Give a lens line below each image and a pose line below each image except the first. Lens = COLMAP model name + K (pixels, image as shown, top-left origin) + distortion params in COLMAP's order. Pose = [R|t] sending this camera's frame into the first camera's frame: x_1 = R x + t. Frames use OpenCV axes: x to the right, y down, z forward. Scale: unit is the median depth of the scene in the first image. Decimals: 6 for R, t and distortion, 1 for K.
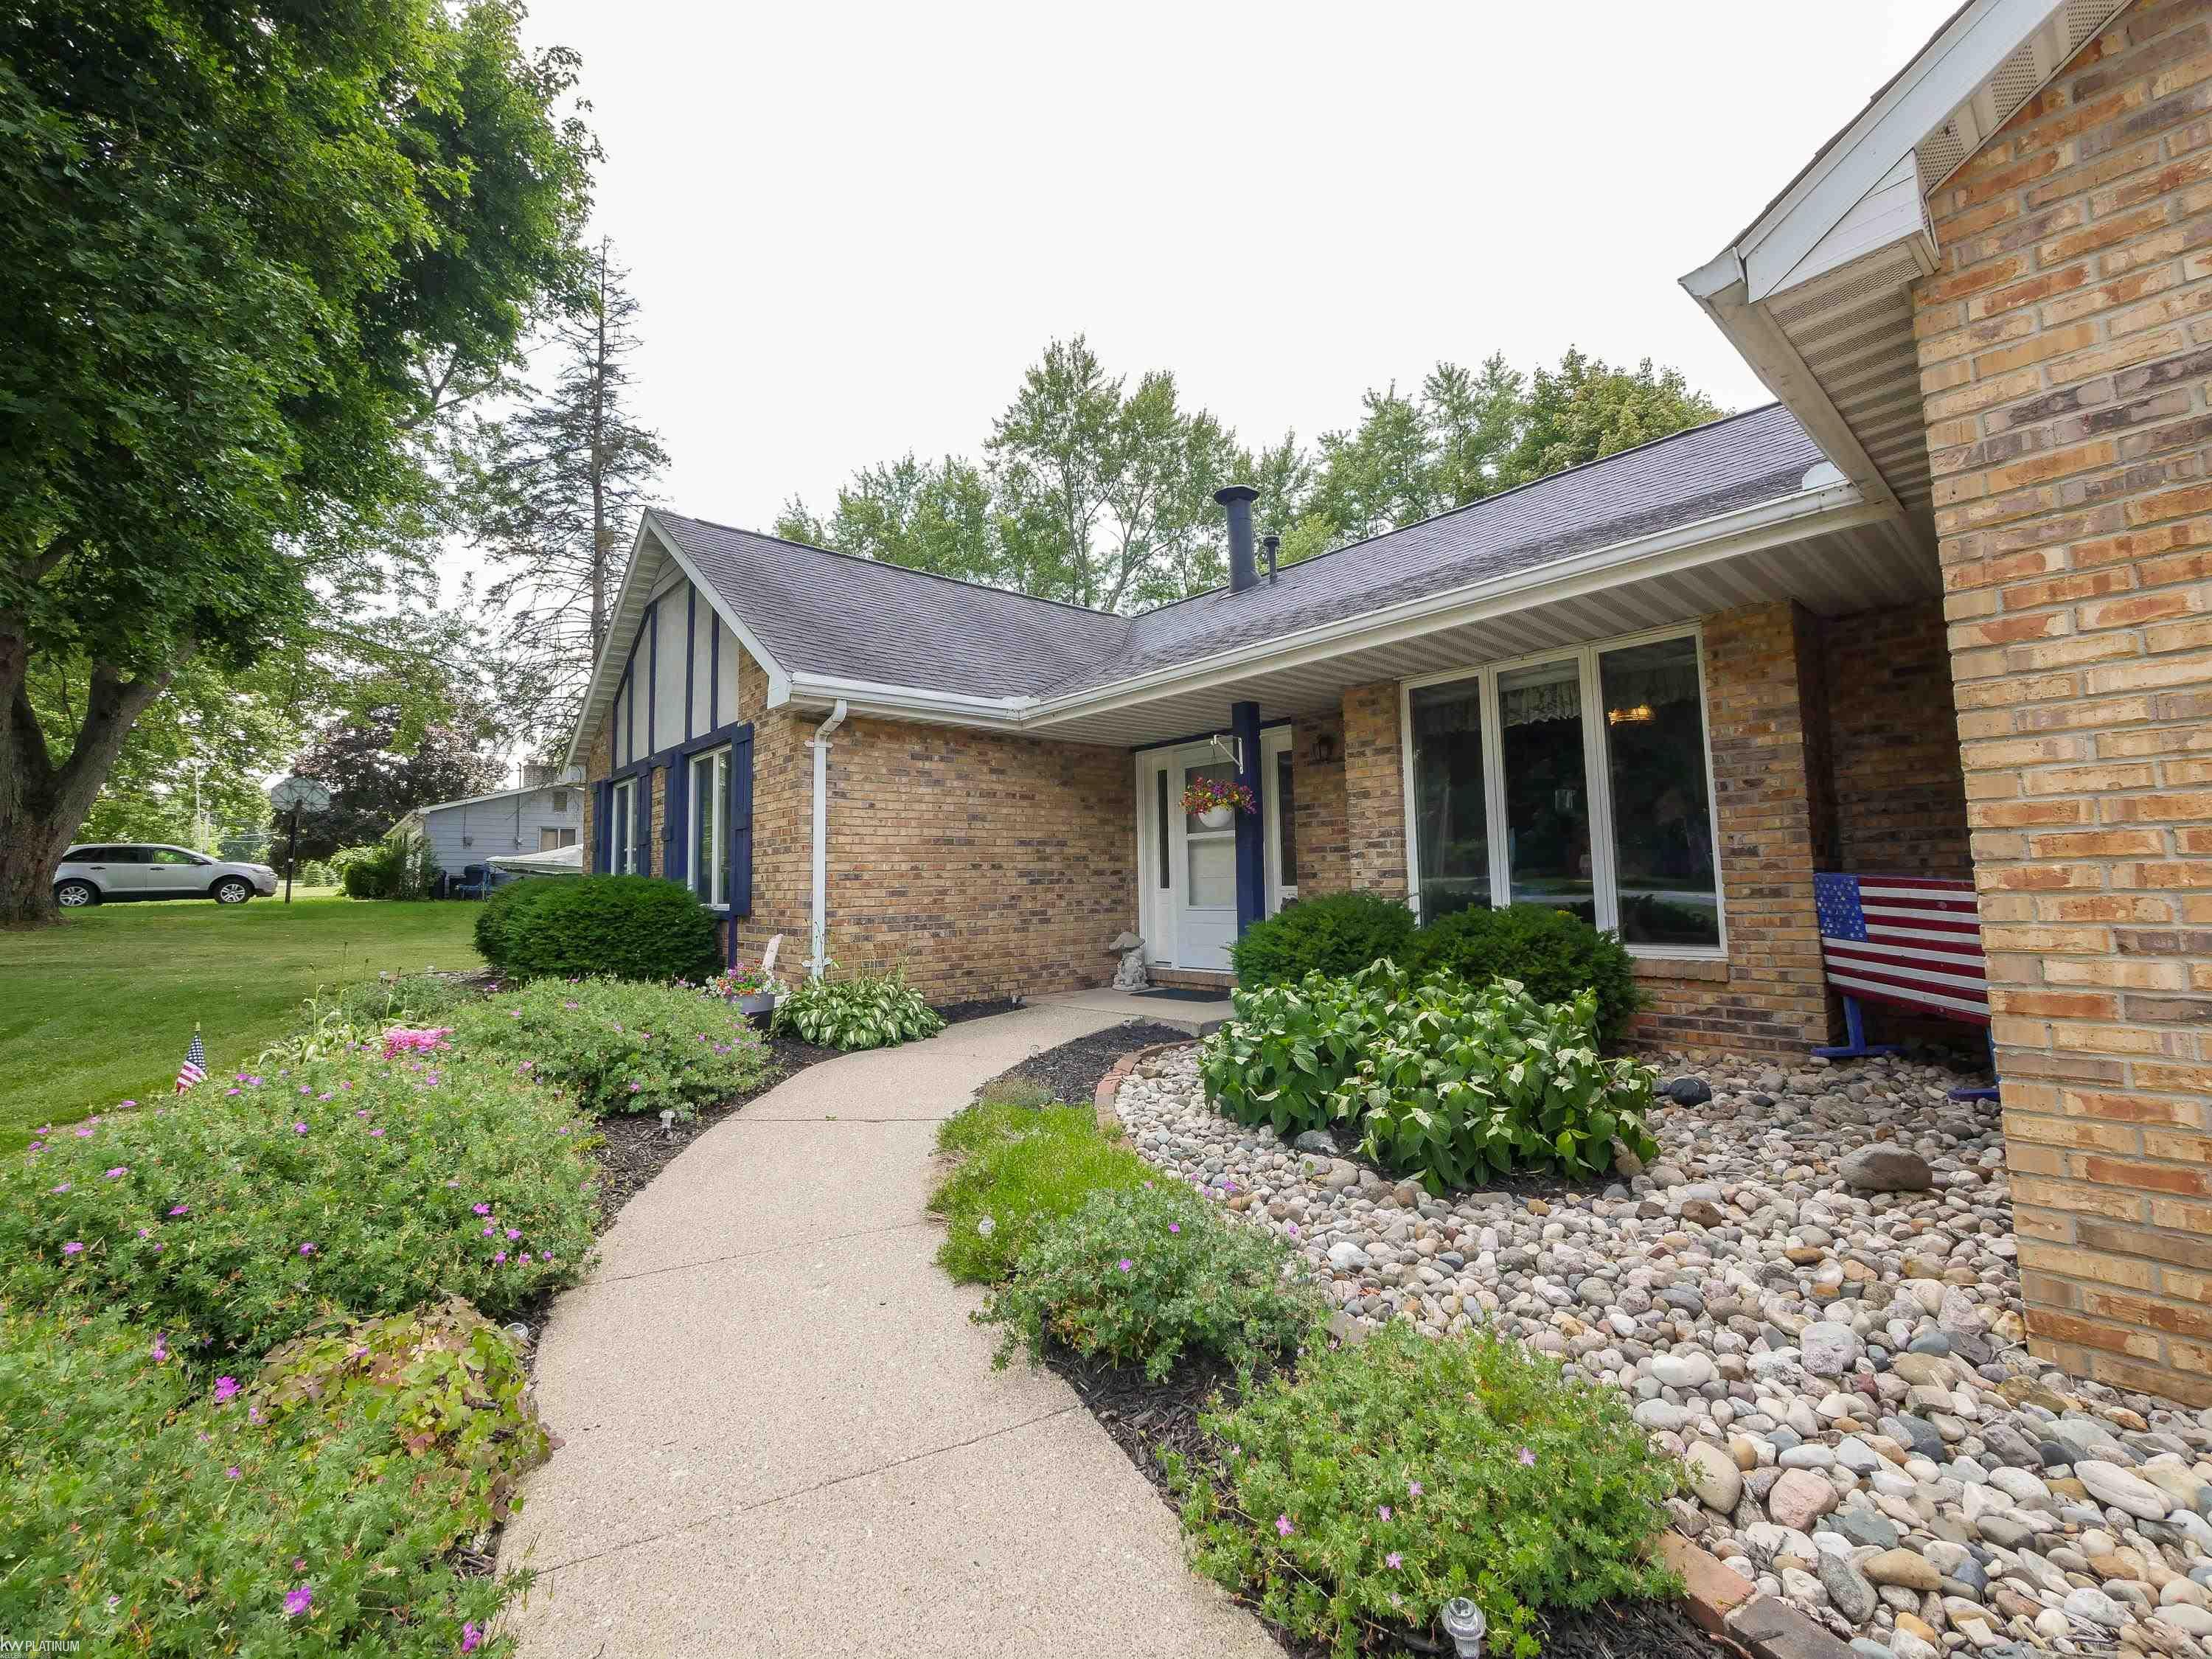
lens RADIAL K [[934.1, 0, 1101.4], [0, 934.1, 813.2], [0, 0, 1]] dist [-0.004100, -0.000218]
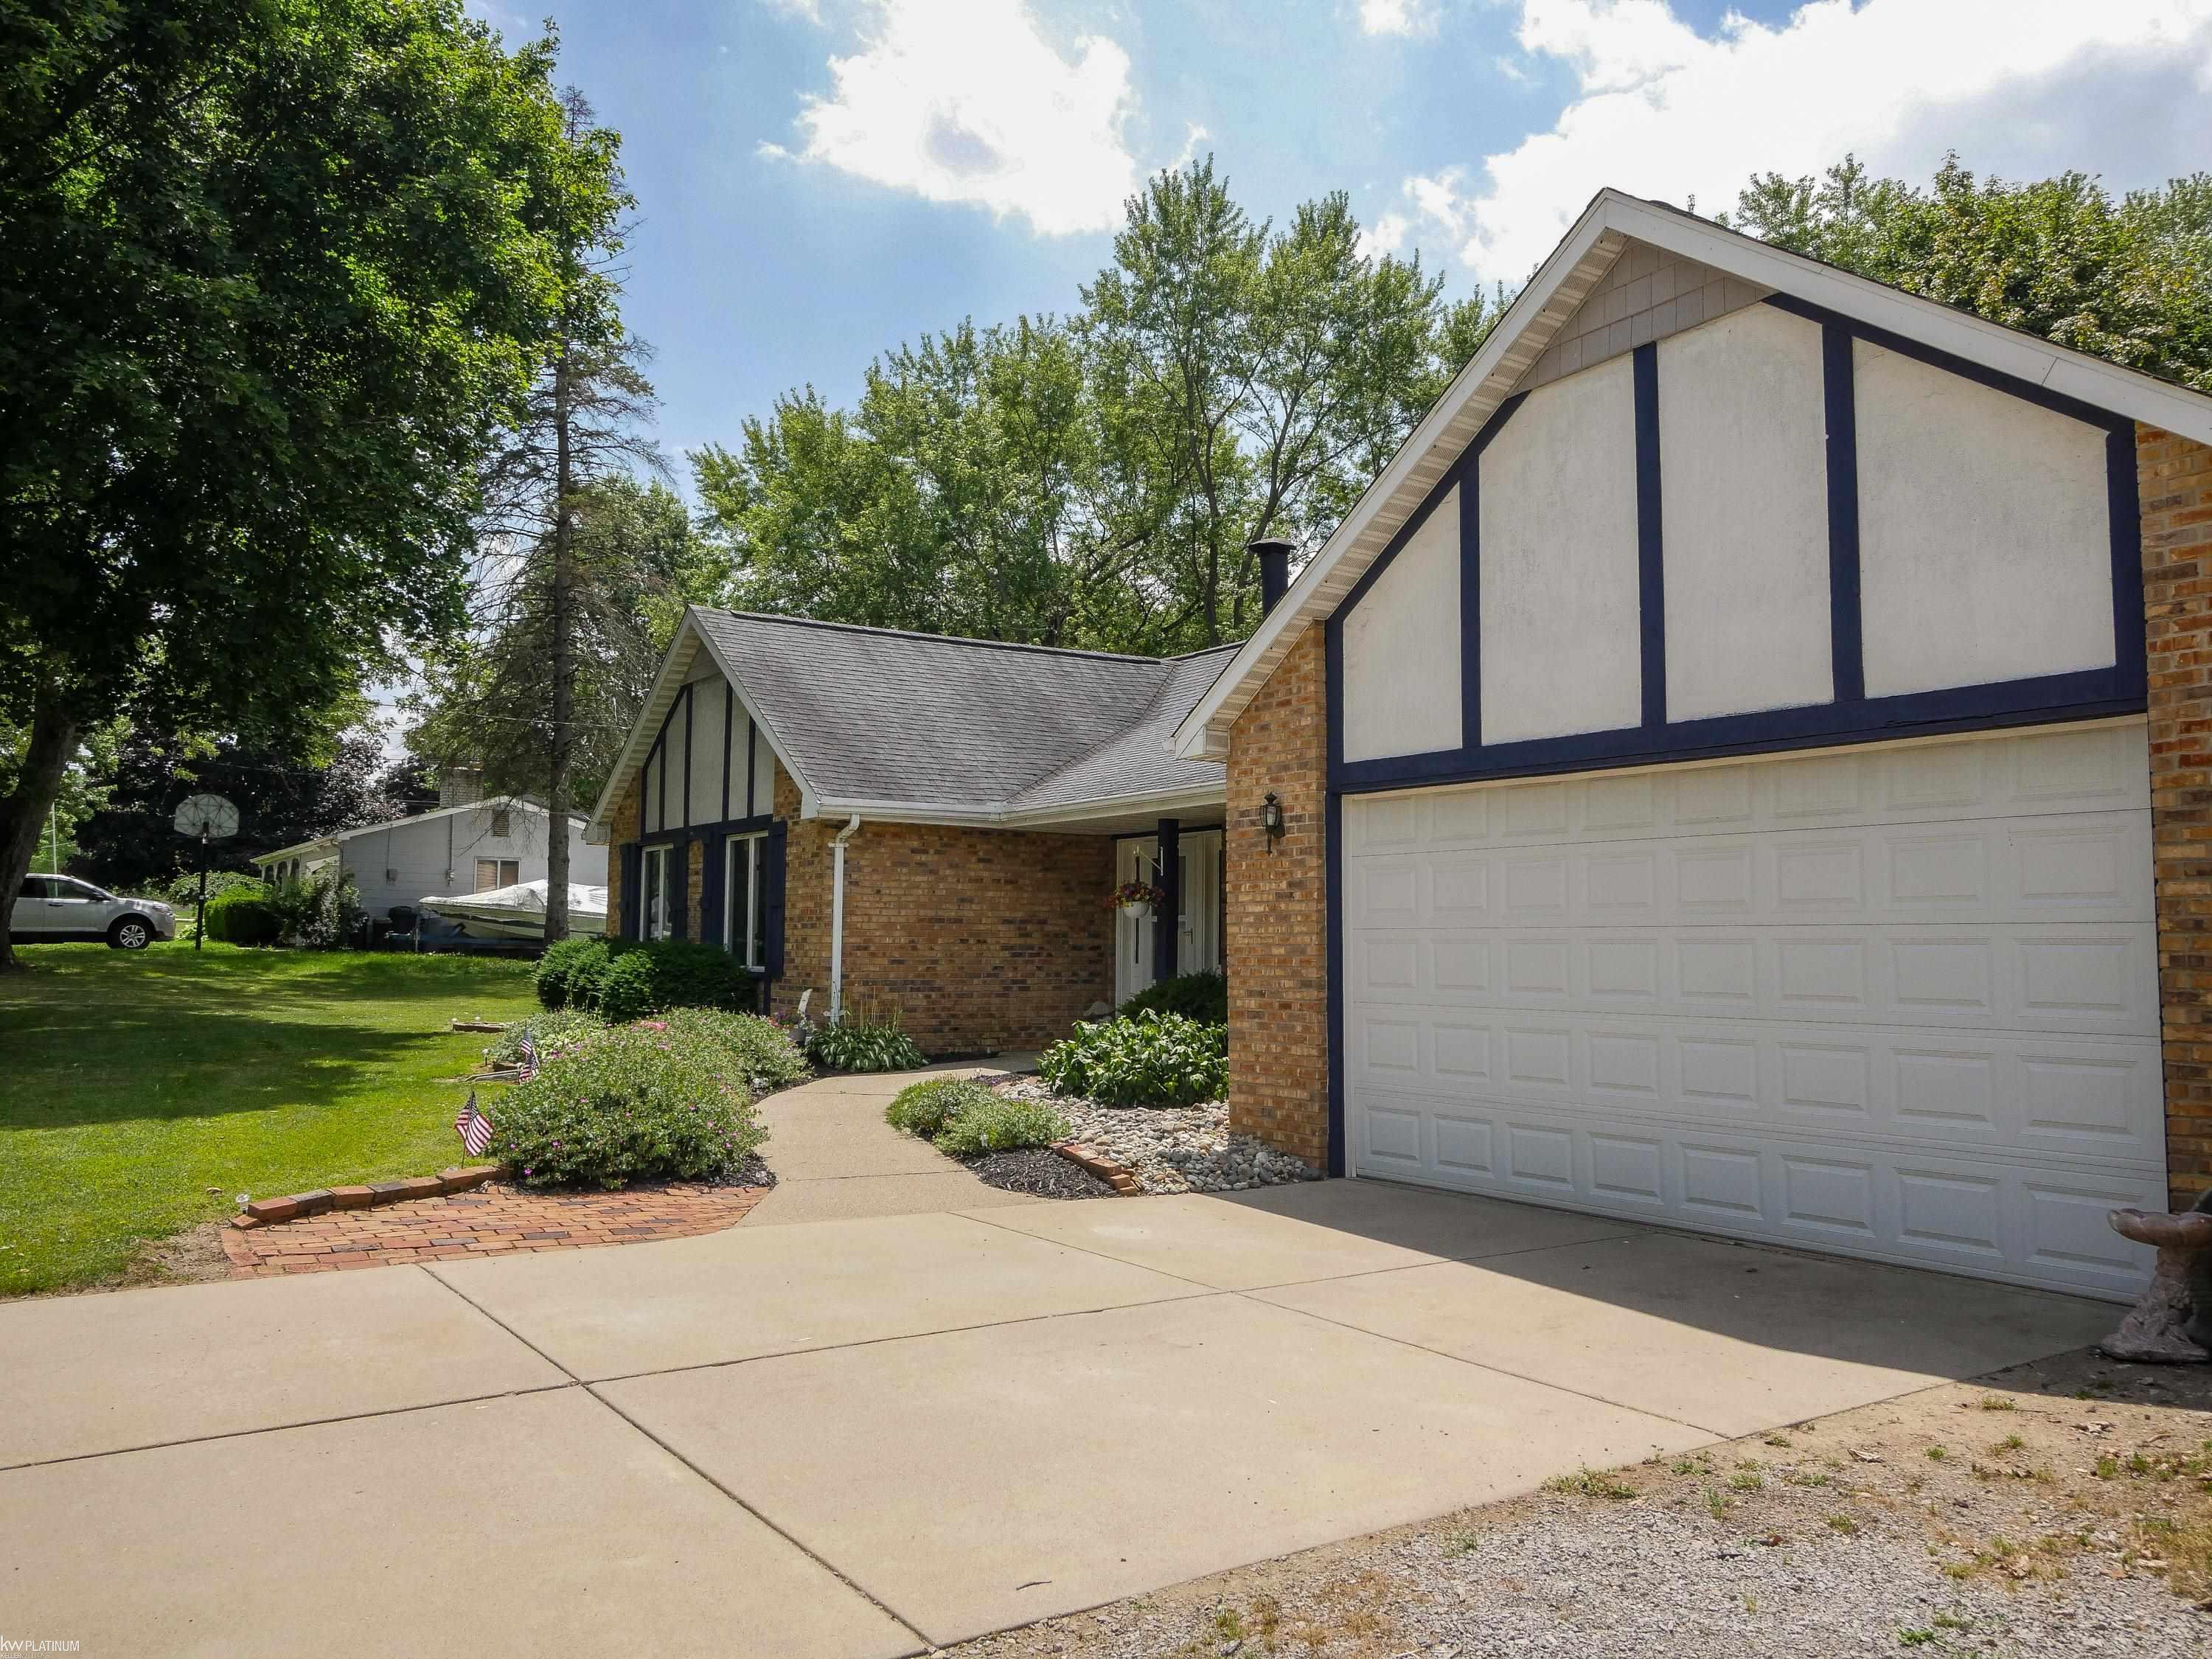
lens RADIAL K [[1663.3, 0, 1106.0], [0, 1663.3, 829.5], [0, 0, 1]] dist [0.042473, -0.001720]
pose [[0.991507, 0.019223, -0.128627, 0.309142], [-0.018380, 0.999801, 0.007736, -0.102901], [0.128750, -0.005306, 0.991663, -1.061411]]
